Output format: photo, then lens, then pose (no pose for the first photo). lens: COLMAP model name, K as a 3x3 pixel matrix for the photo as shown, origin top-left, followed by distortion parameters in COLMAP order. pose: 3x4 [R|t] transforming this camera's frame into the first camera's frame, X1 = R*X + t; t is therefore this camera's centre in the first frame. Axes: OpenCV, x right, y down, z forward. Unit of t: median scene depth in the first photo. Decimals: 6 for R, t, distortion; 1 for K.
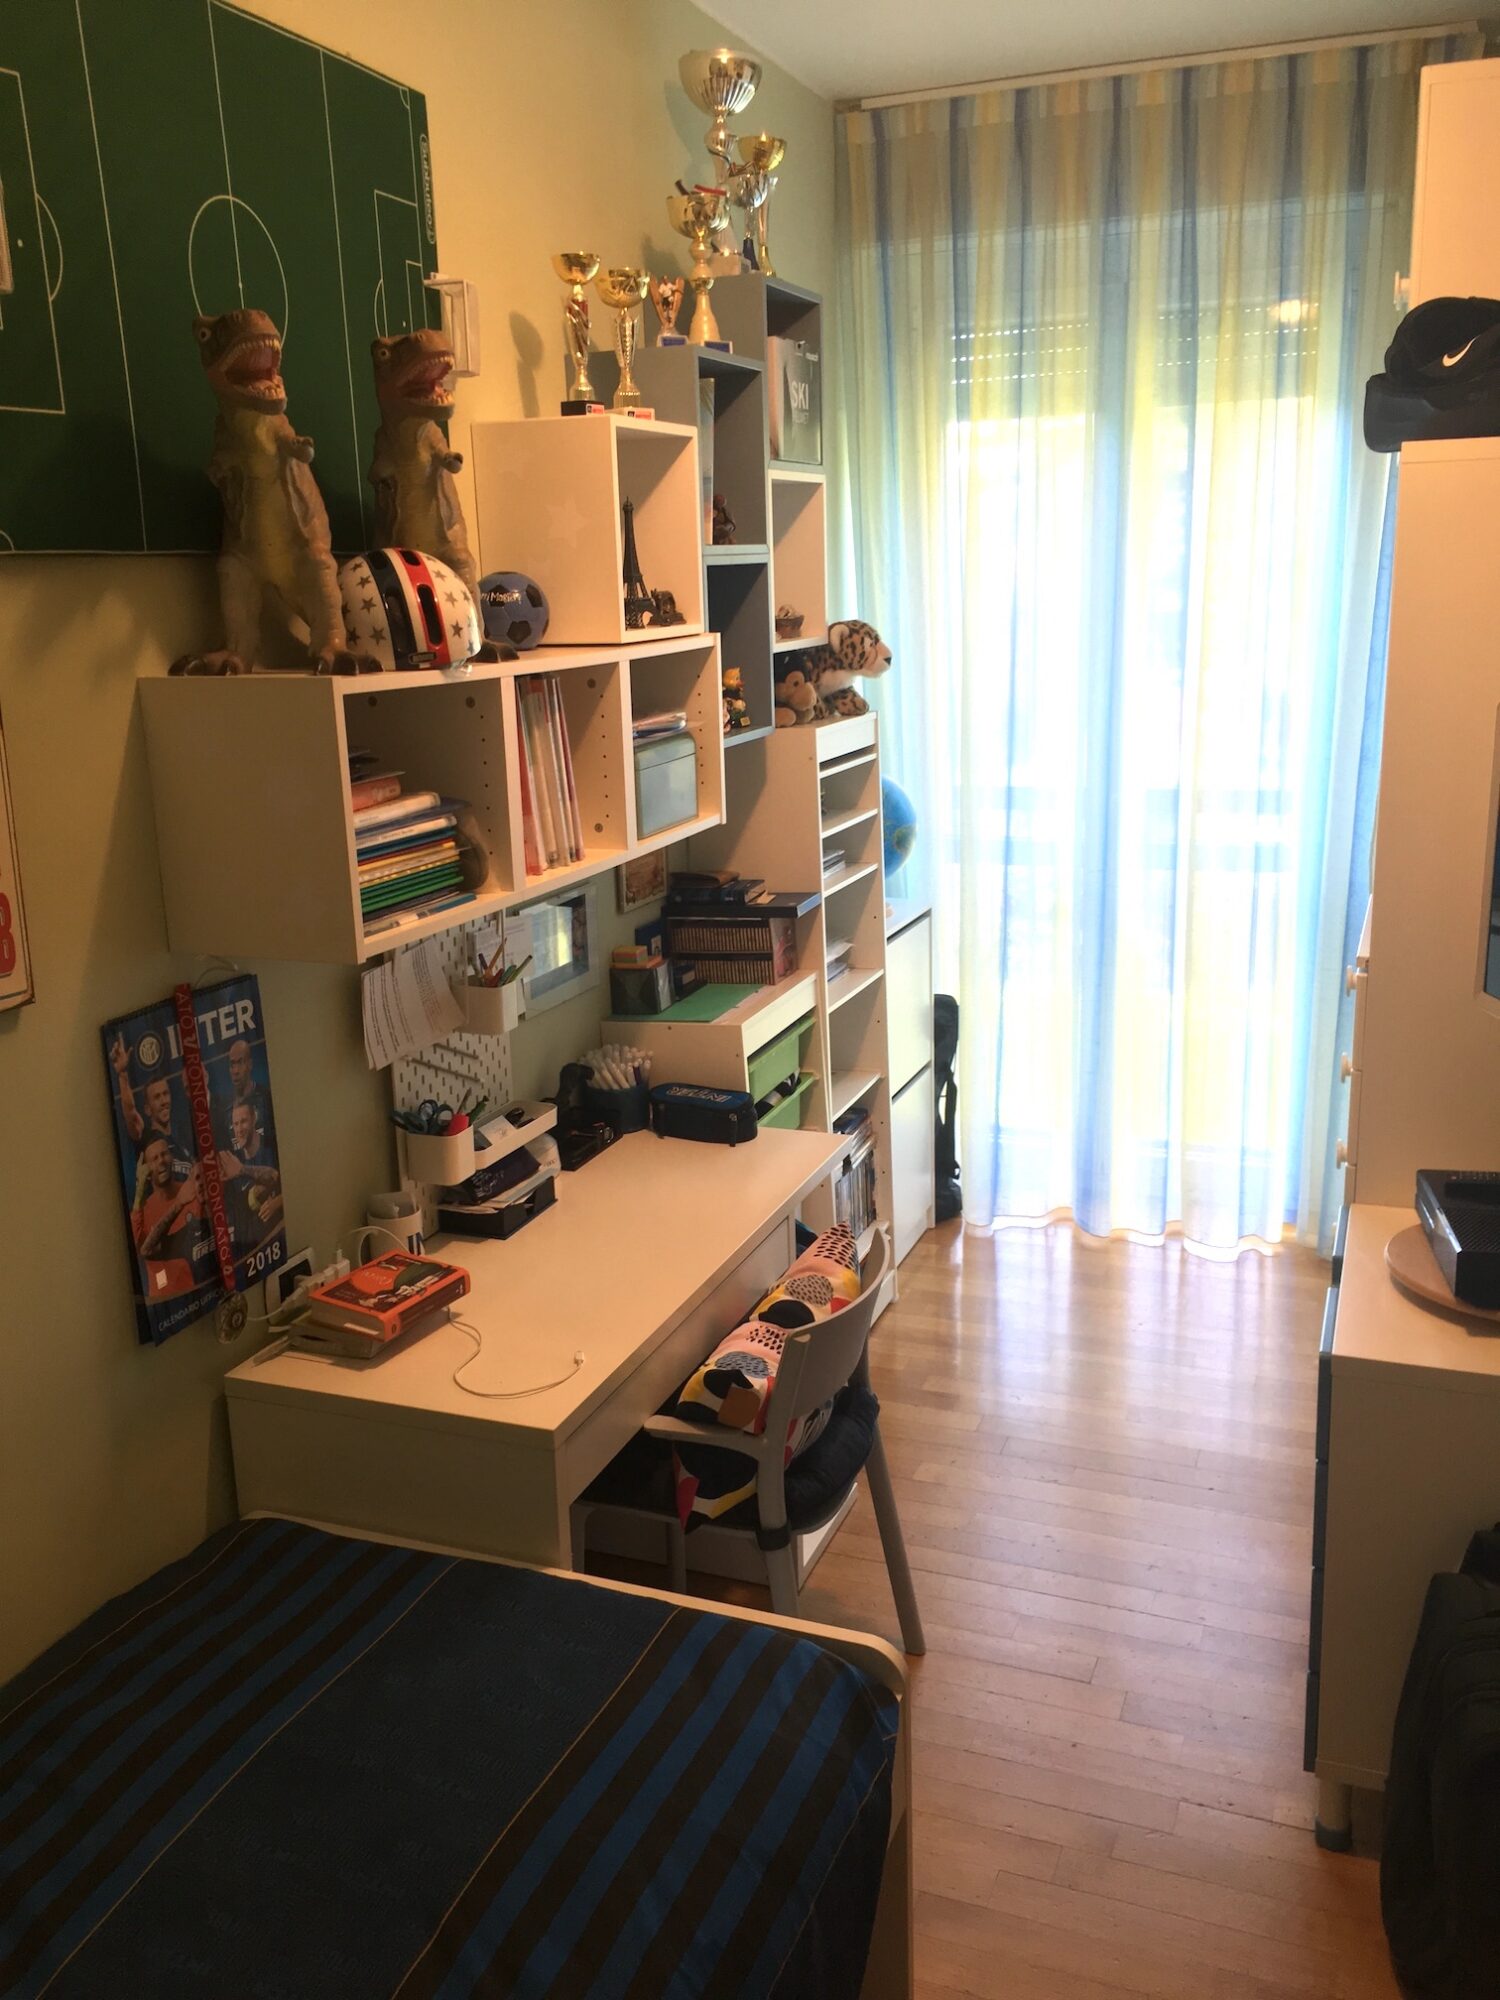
lens RADIAL K [[1706.6, 0, 766.1], [0, 1706.6, 987.6], [0, 0, 1]] dist [0.081616, -0.119162]
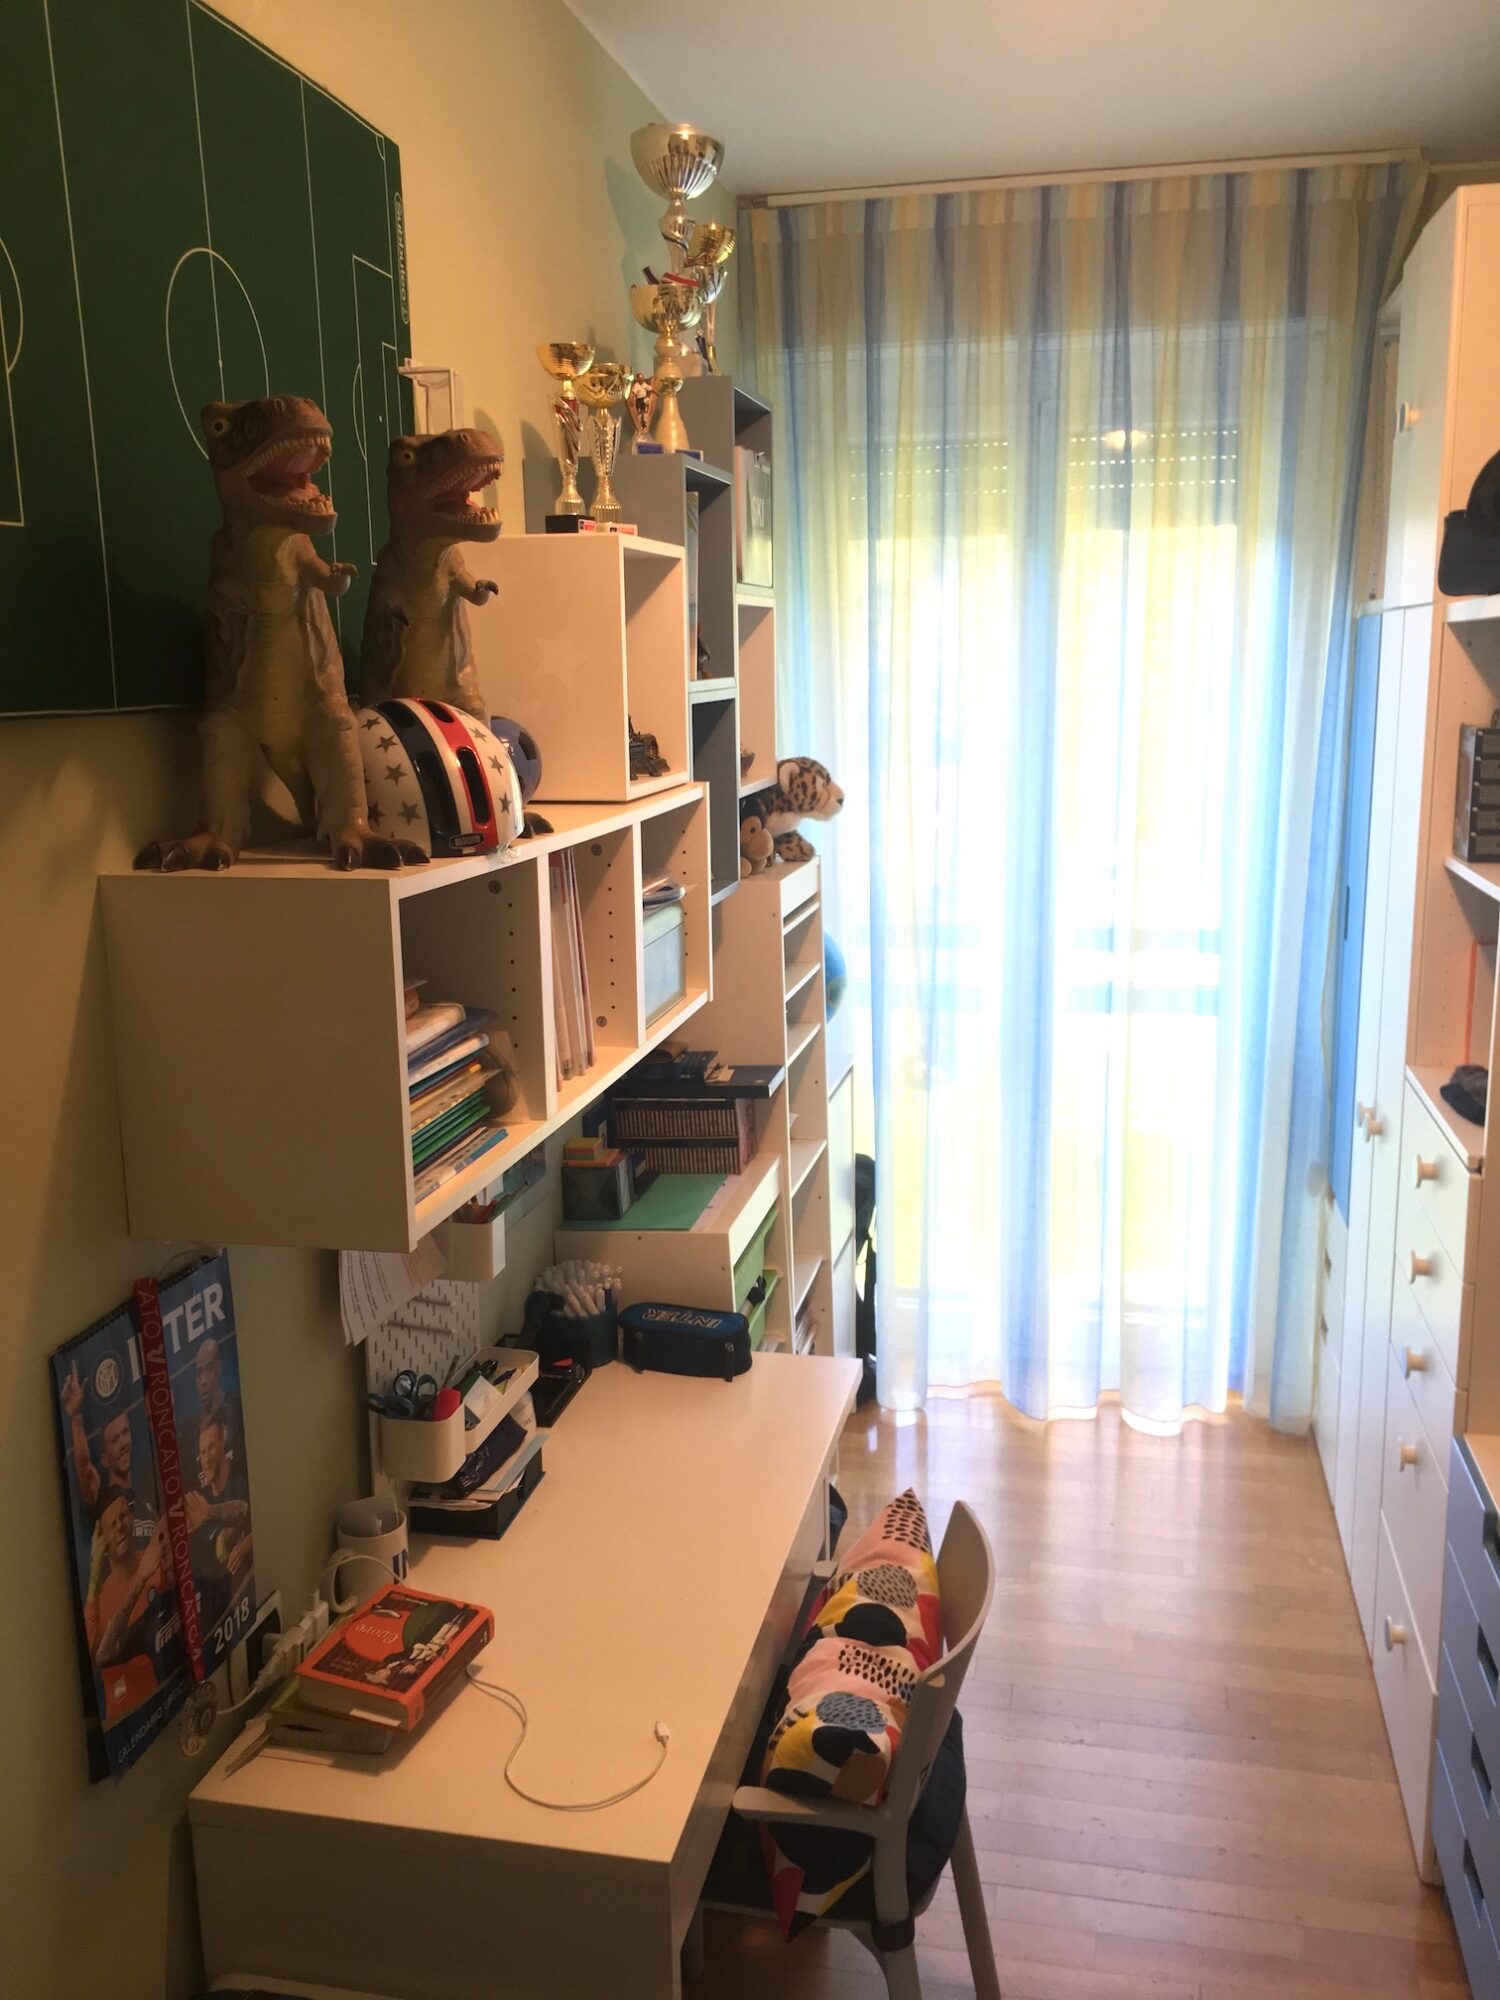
lens RADIAL K [[1706.6, 0, 768.1], [0, 1706.6, 988.9], [0, 0, 1]] dist [0.081616, -0.119162]
pose [[0.987333, -0.014722, 0.157980, -0.131925], [0.023026, 0.998440, -0.050862, -0.057646], [-0.156984, 0.053856, 0.986132, 0.150807]]
